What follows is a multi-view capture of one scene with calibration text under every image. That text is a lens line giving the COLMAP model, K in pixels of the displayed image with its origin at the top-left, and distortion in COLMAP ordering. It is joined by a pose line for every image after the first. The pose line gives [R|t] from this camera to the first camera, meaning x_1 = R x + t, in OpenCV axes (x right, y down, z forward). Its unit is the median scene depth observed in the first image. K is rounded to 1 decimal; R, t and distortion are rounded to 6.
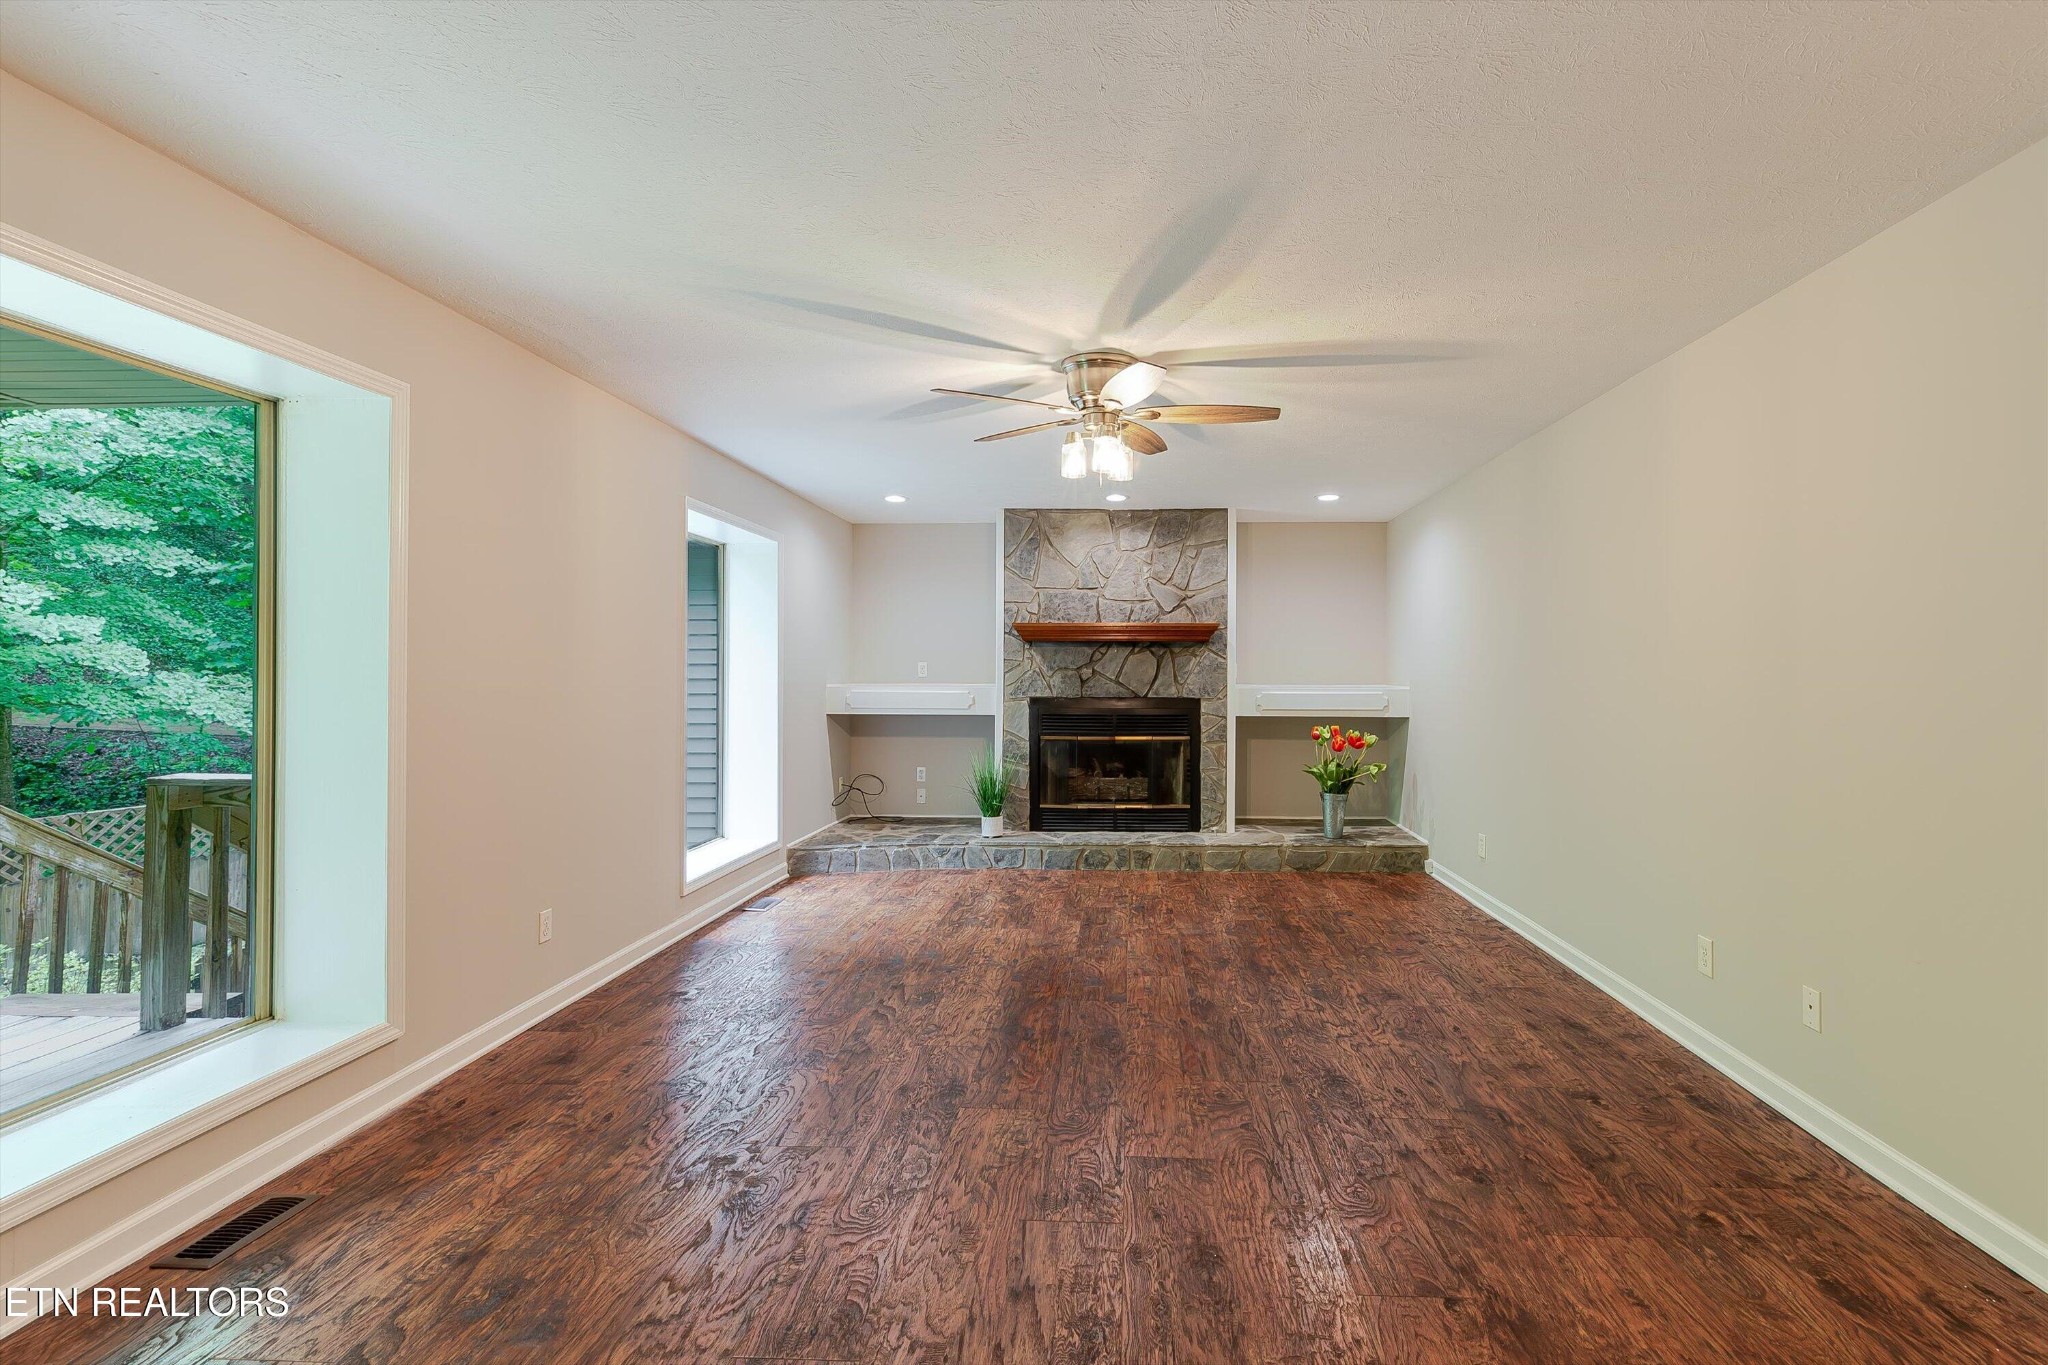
lens RADIAL K [[992.0, 0, 1029.4], [0, 992.0, 688.5], [0, 0, 1]] dist [0.001956, -0.001374]
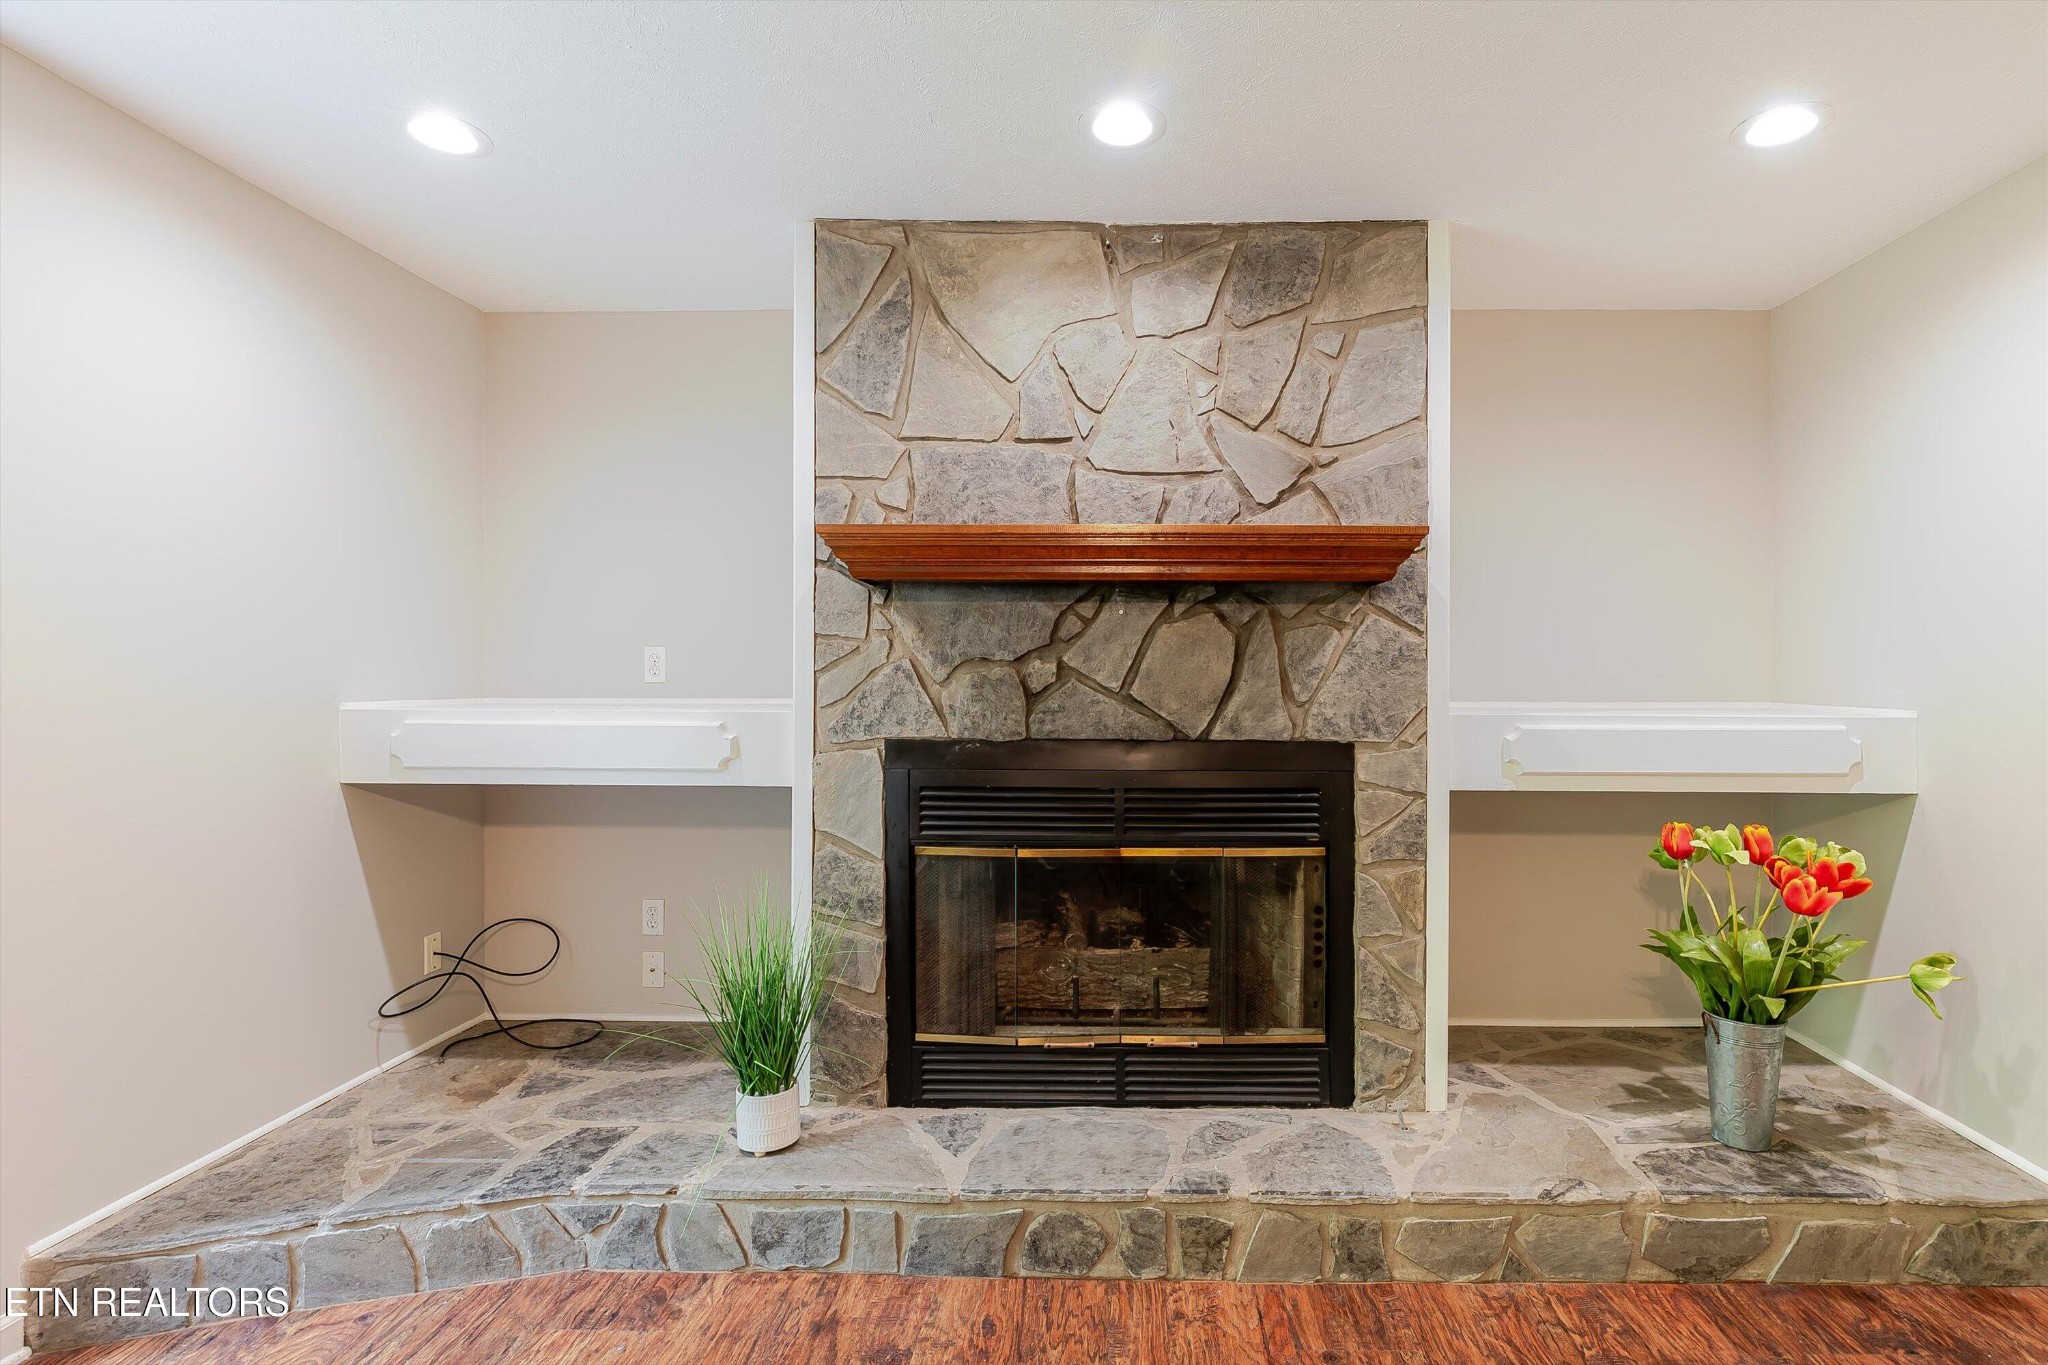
lens RADIAL K [[917.7, 0, 1051.5], [0, 917.7, 667.6], [0, 0, 1]] dist [0.001827, -0.000067]
pose [[0.999811, 0.000000, 0.019421, 0.055189], [0.000422, 0.999764, -0.021737, -0.010375], [-0.019417, 0.021741, 0.999575, 0.668510]]
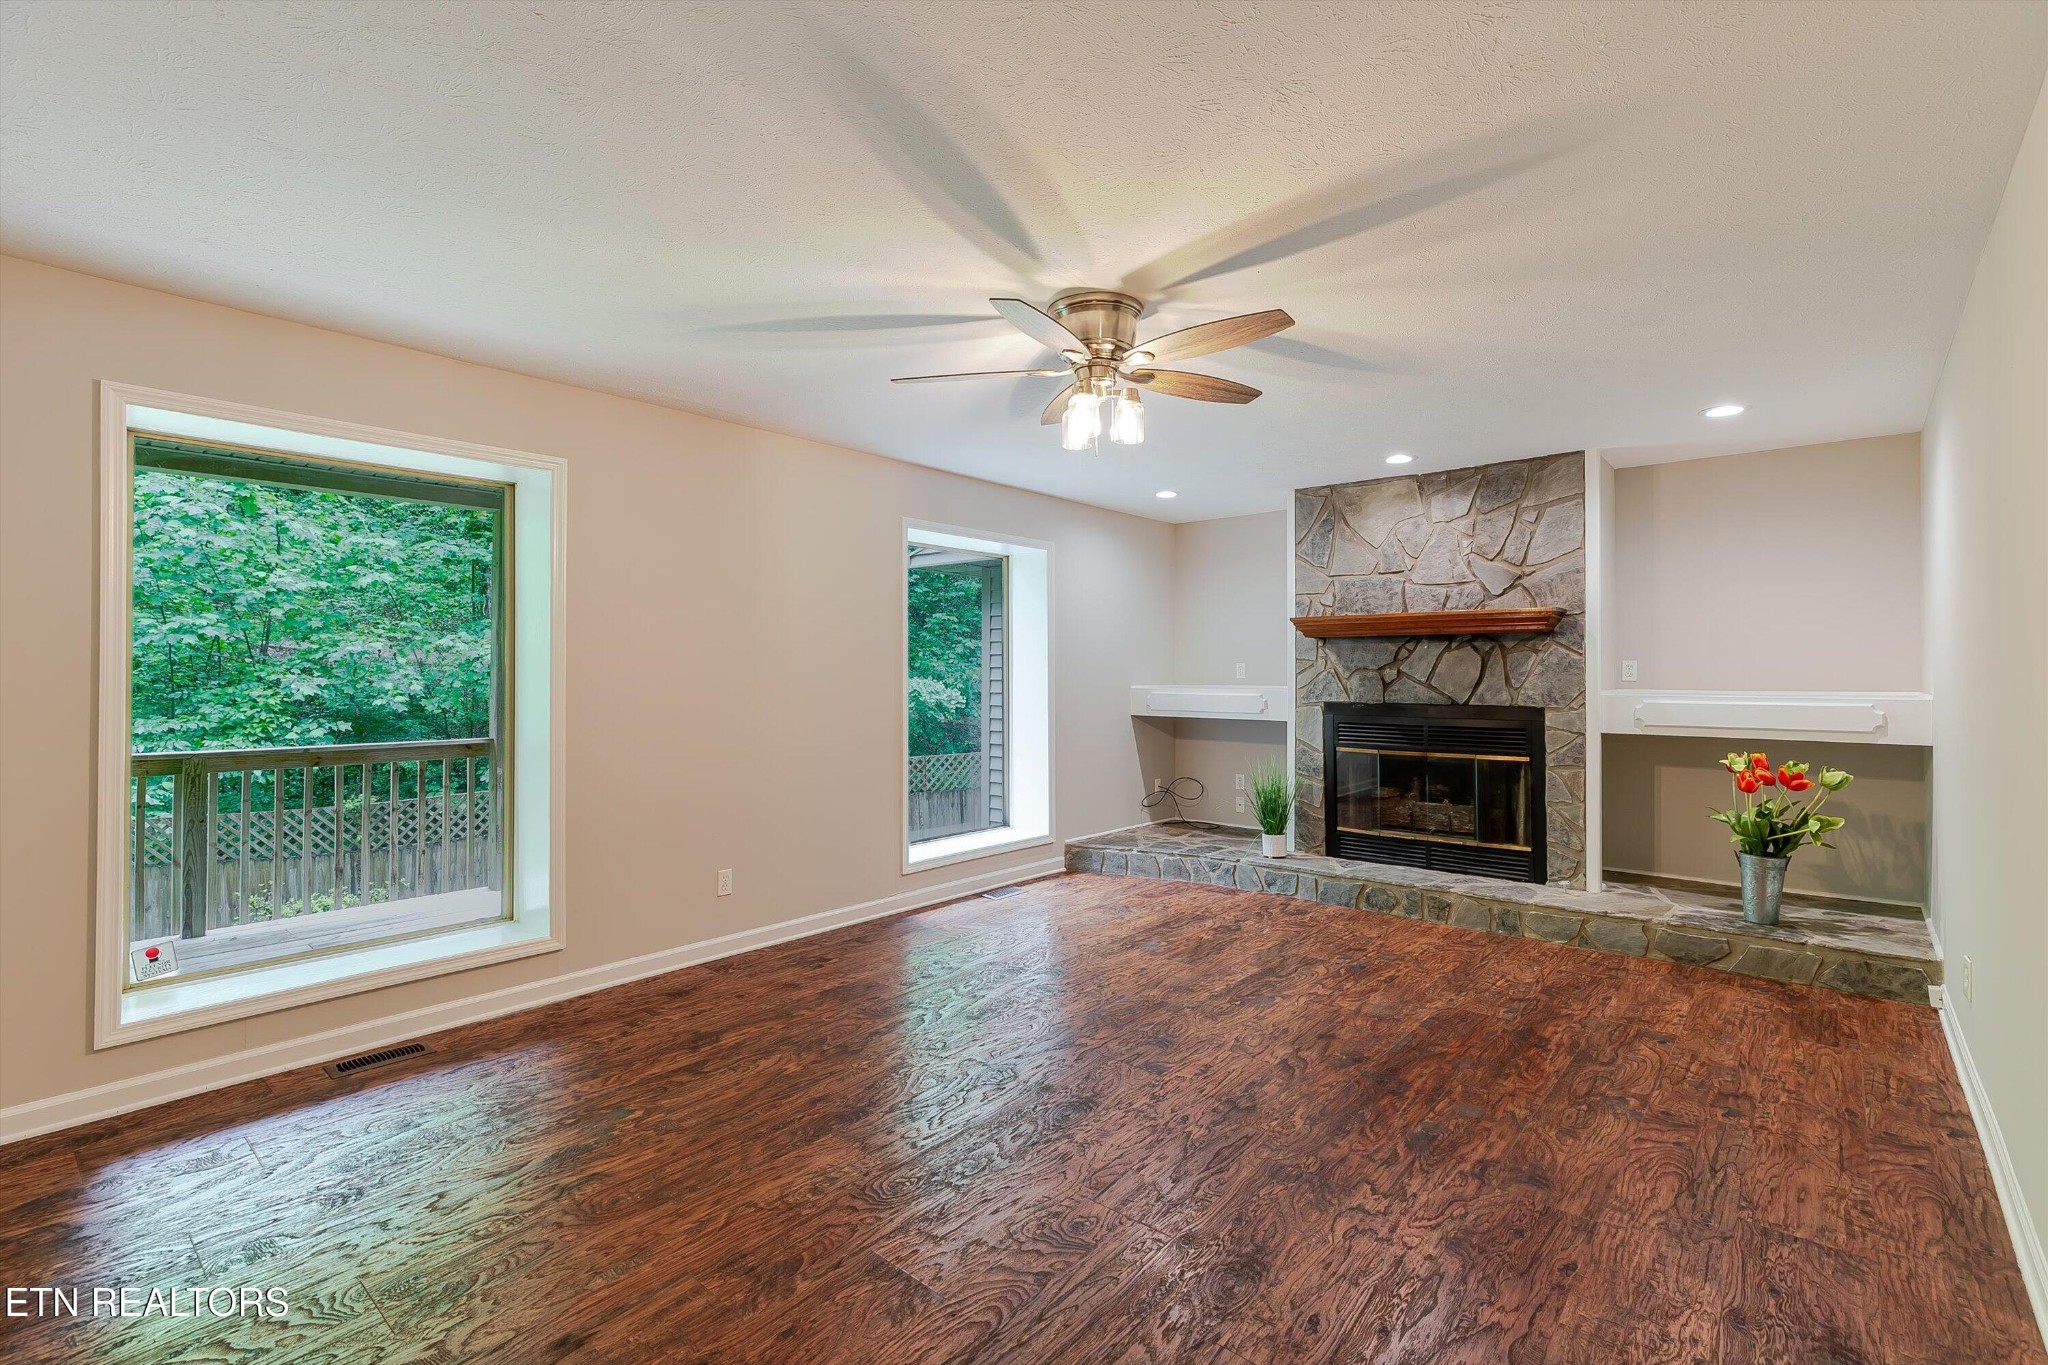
lens RADIAL K [[917.7, 0, 1023.5], [0, 917.7, 684.5], [0, 0, 1]] dist [0.001827, -0.000067]
pose [[0.779660, 0.006252, -0.626172, 0.302297], [-0.008213, 0.999966, -0.000242, -0.004412], [0.626150, 0.005331, 0.779685, 0.208369]]
